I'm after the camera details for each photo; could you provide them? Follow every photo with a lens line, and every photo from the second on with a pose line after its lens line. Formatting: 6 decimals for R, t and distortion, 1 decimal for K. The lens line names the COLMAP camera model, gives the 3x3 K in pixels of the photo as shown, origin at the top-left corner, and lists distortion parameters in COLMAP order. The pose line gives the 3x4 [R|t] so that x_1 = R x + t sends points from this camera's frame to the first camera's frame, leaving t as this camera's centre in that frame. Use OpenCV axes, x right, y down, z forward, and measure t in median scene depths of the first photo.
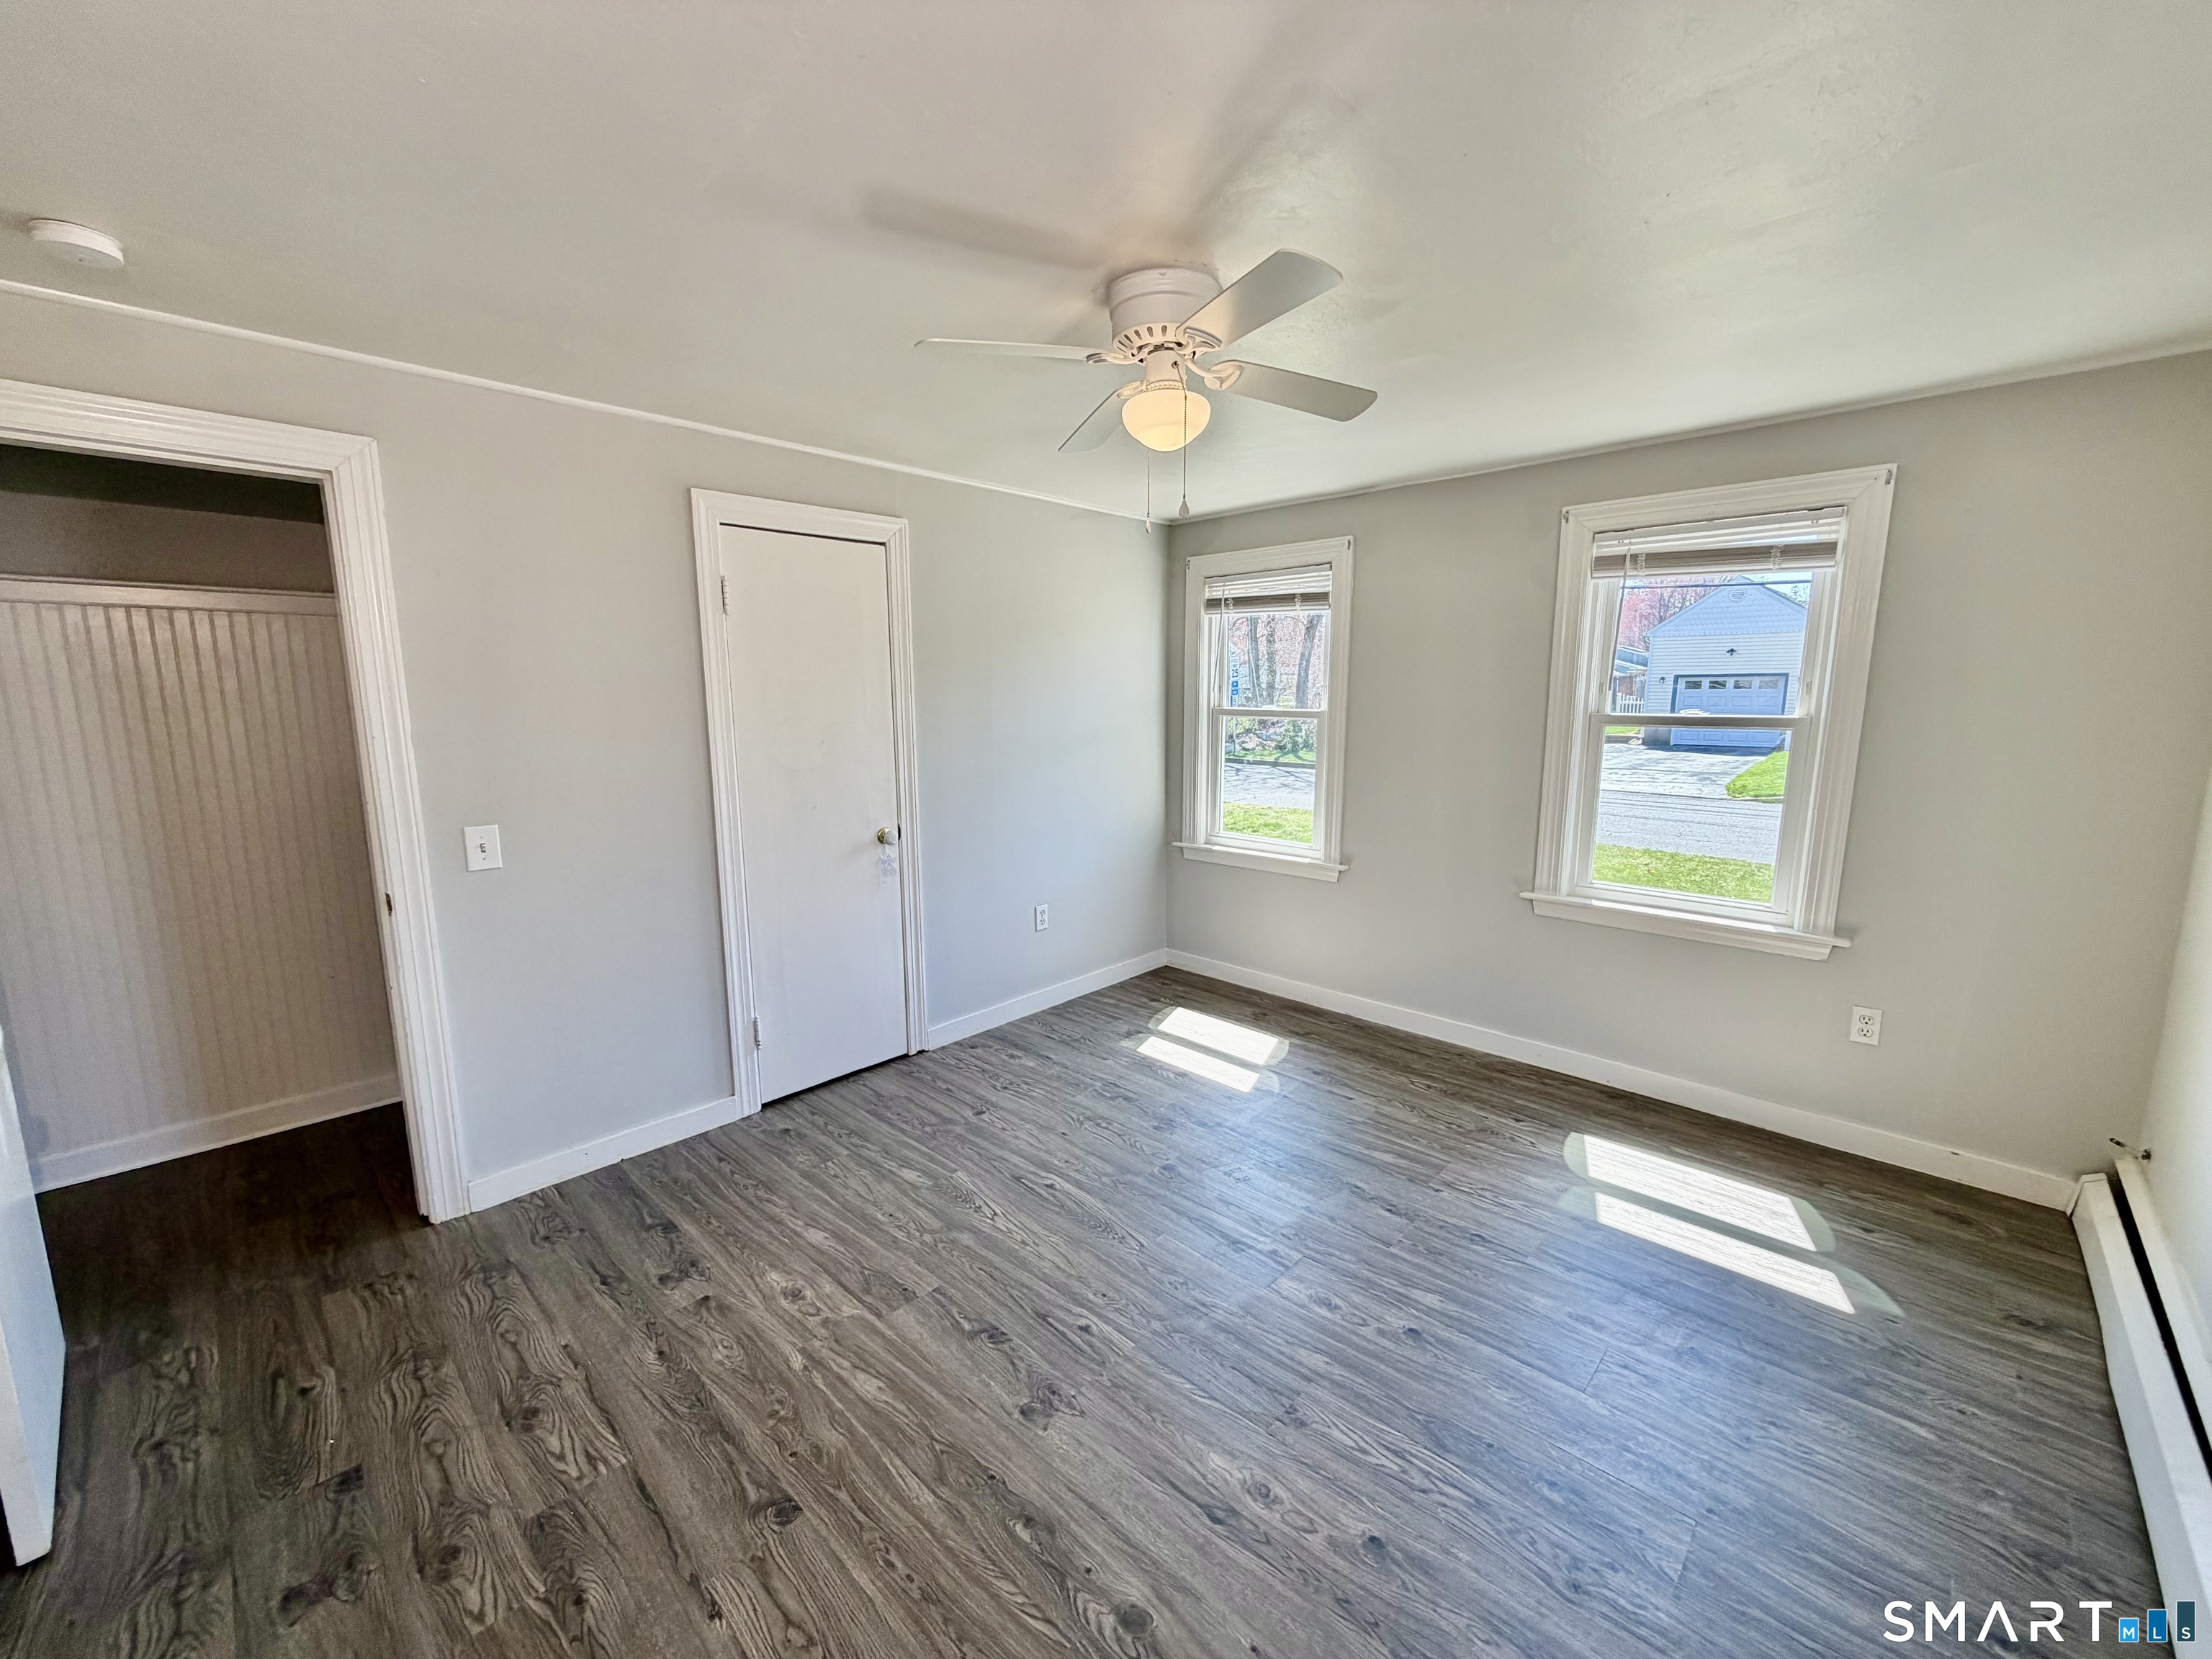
lens RADIAL K [[881.3, 0, 1109.2], [0, 881.3, 837.9], [0, 0, 1]] dist [-0.000573, 0.000631]
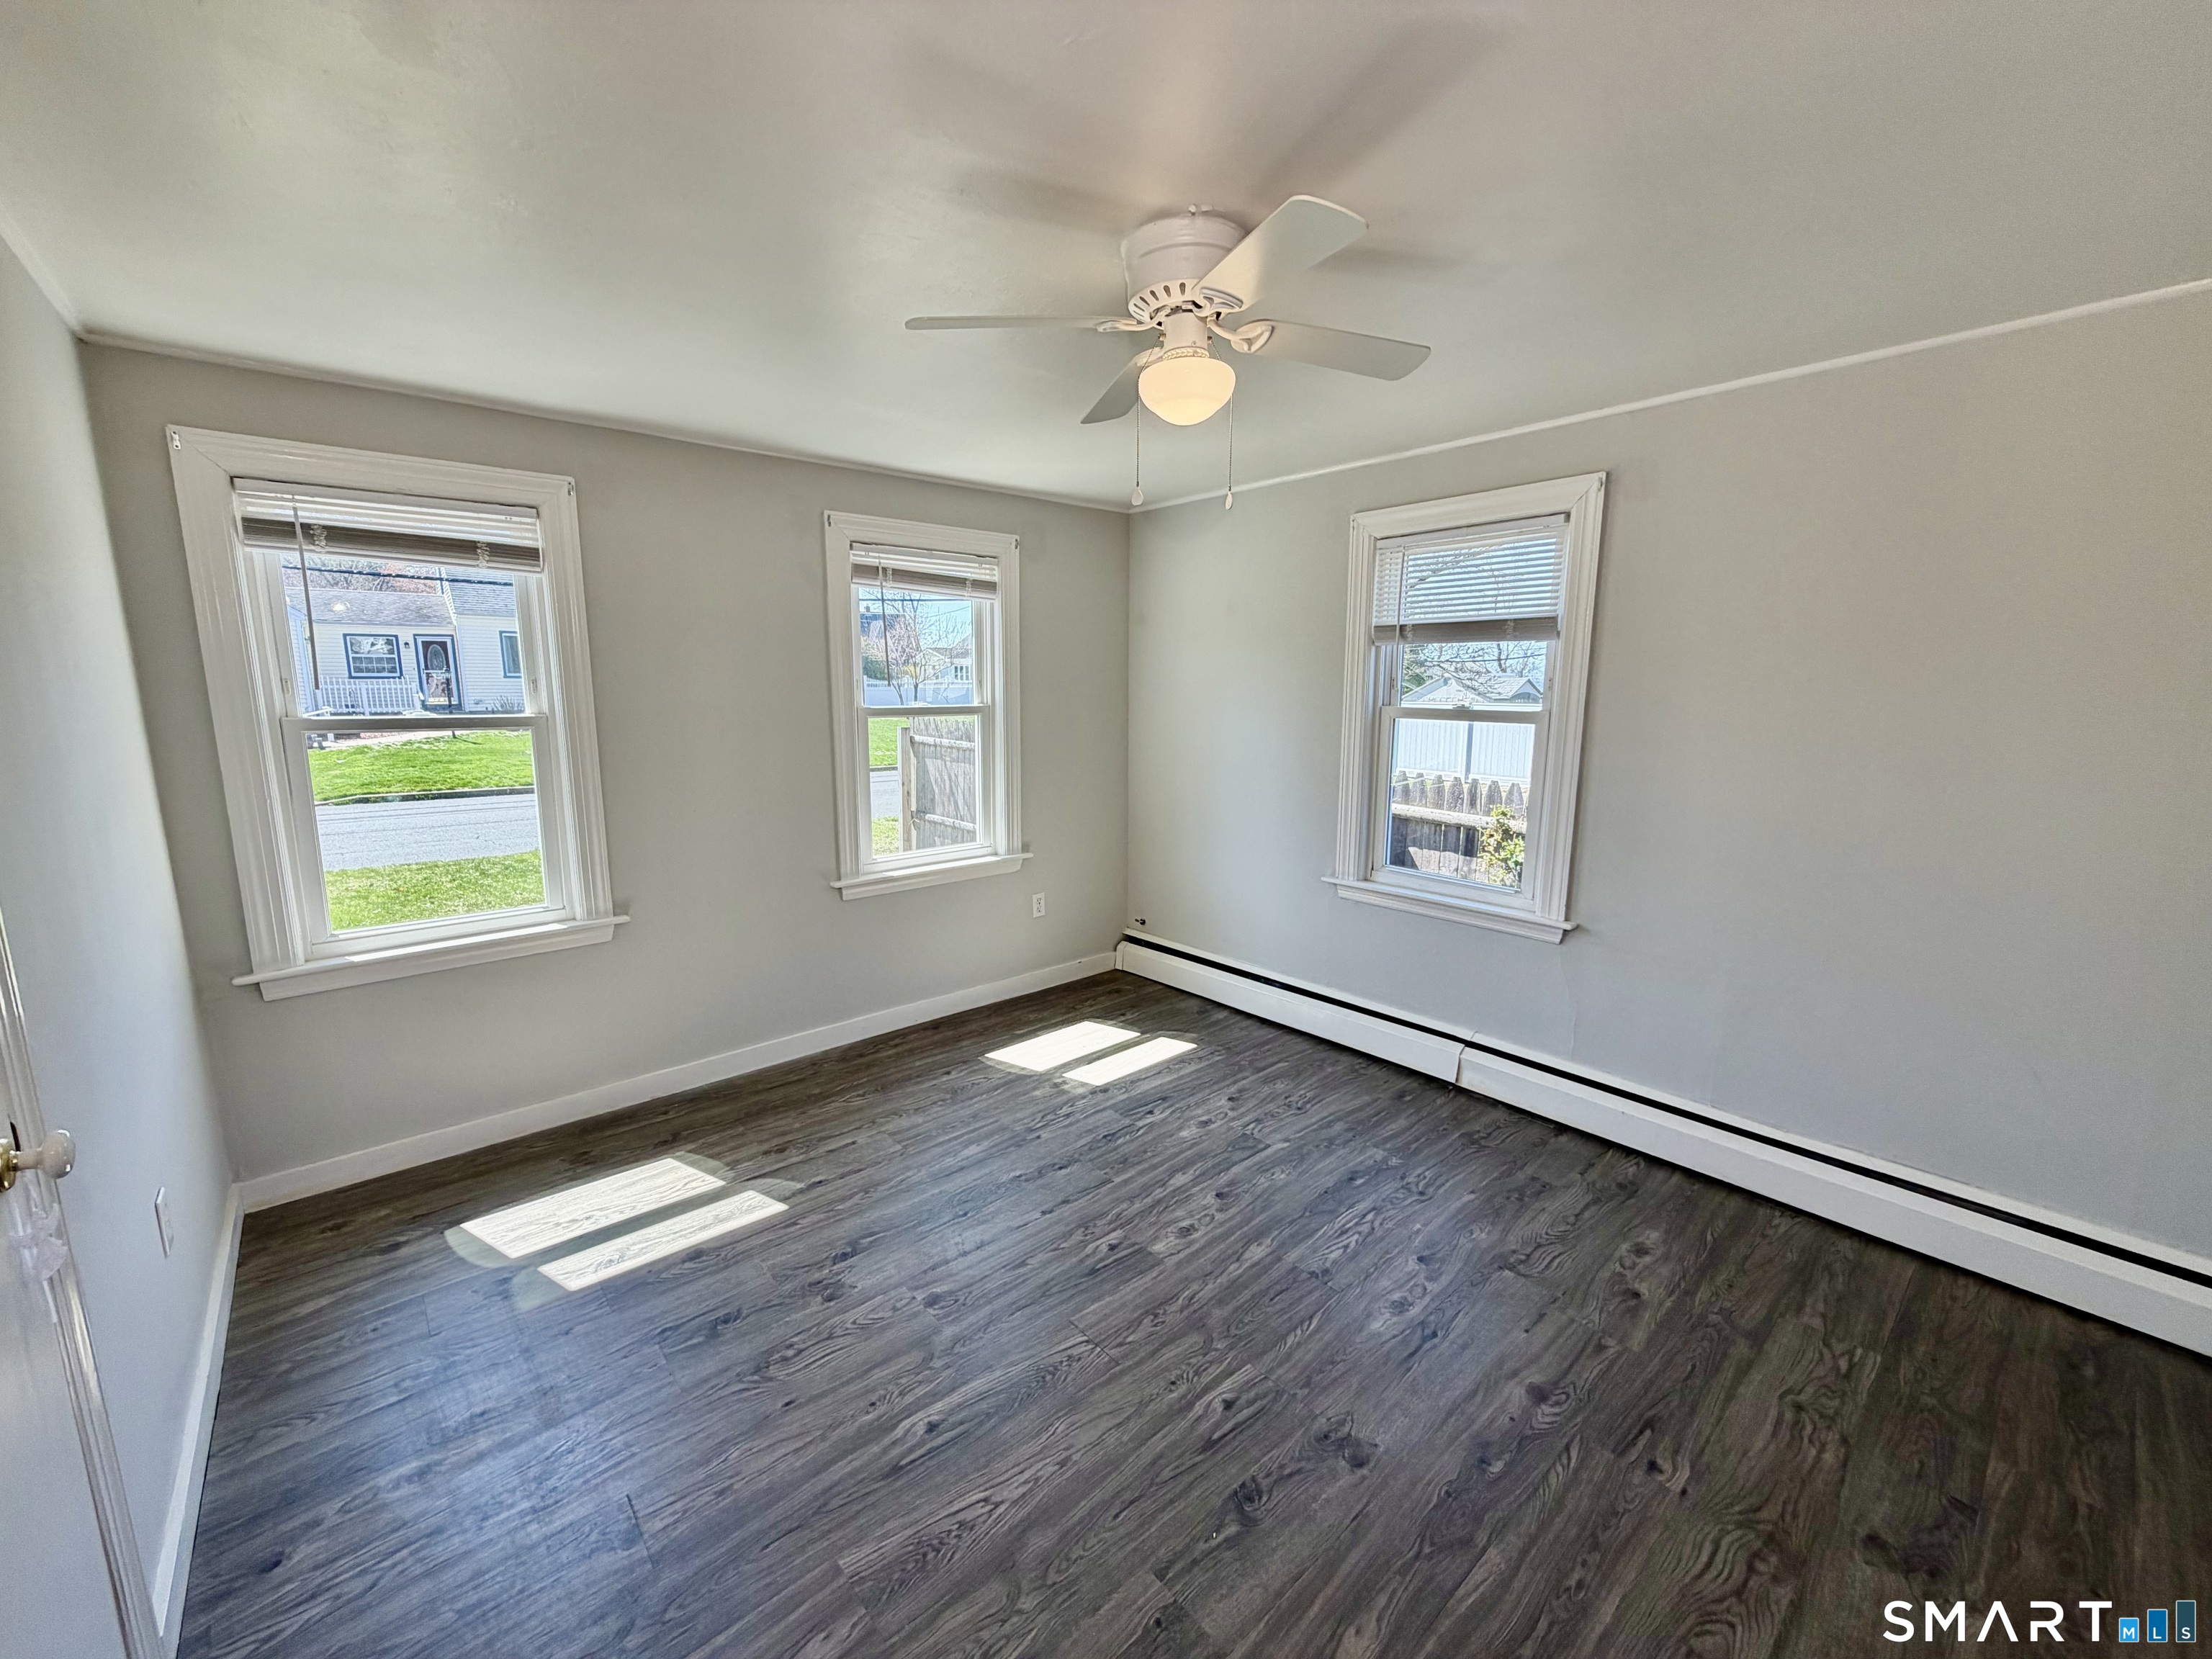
lens RADIAL K [[881.3, 0, 1095.5], [0, 881.3, 828.2], [0, 0, 1]] dist [-0.000573, 0.000631]
pose [[0.101220, -0.161128, 0.981729, -0.640774], [0.164194, 0.975971, 0.143254, -0.125445], [-0.981221, 0.146694, 0.125244, 0.729406]]
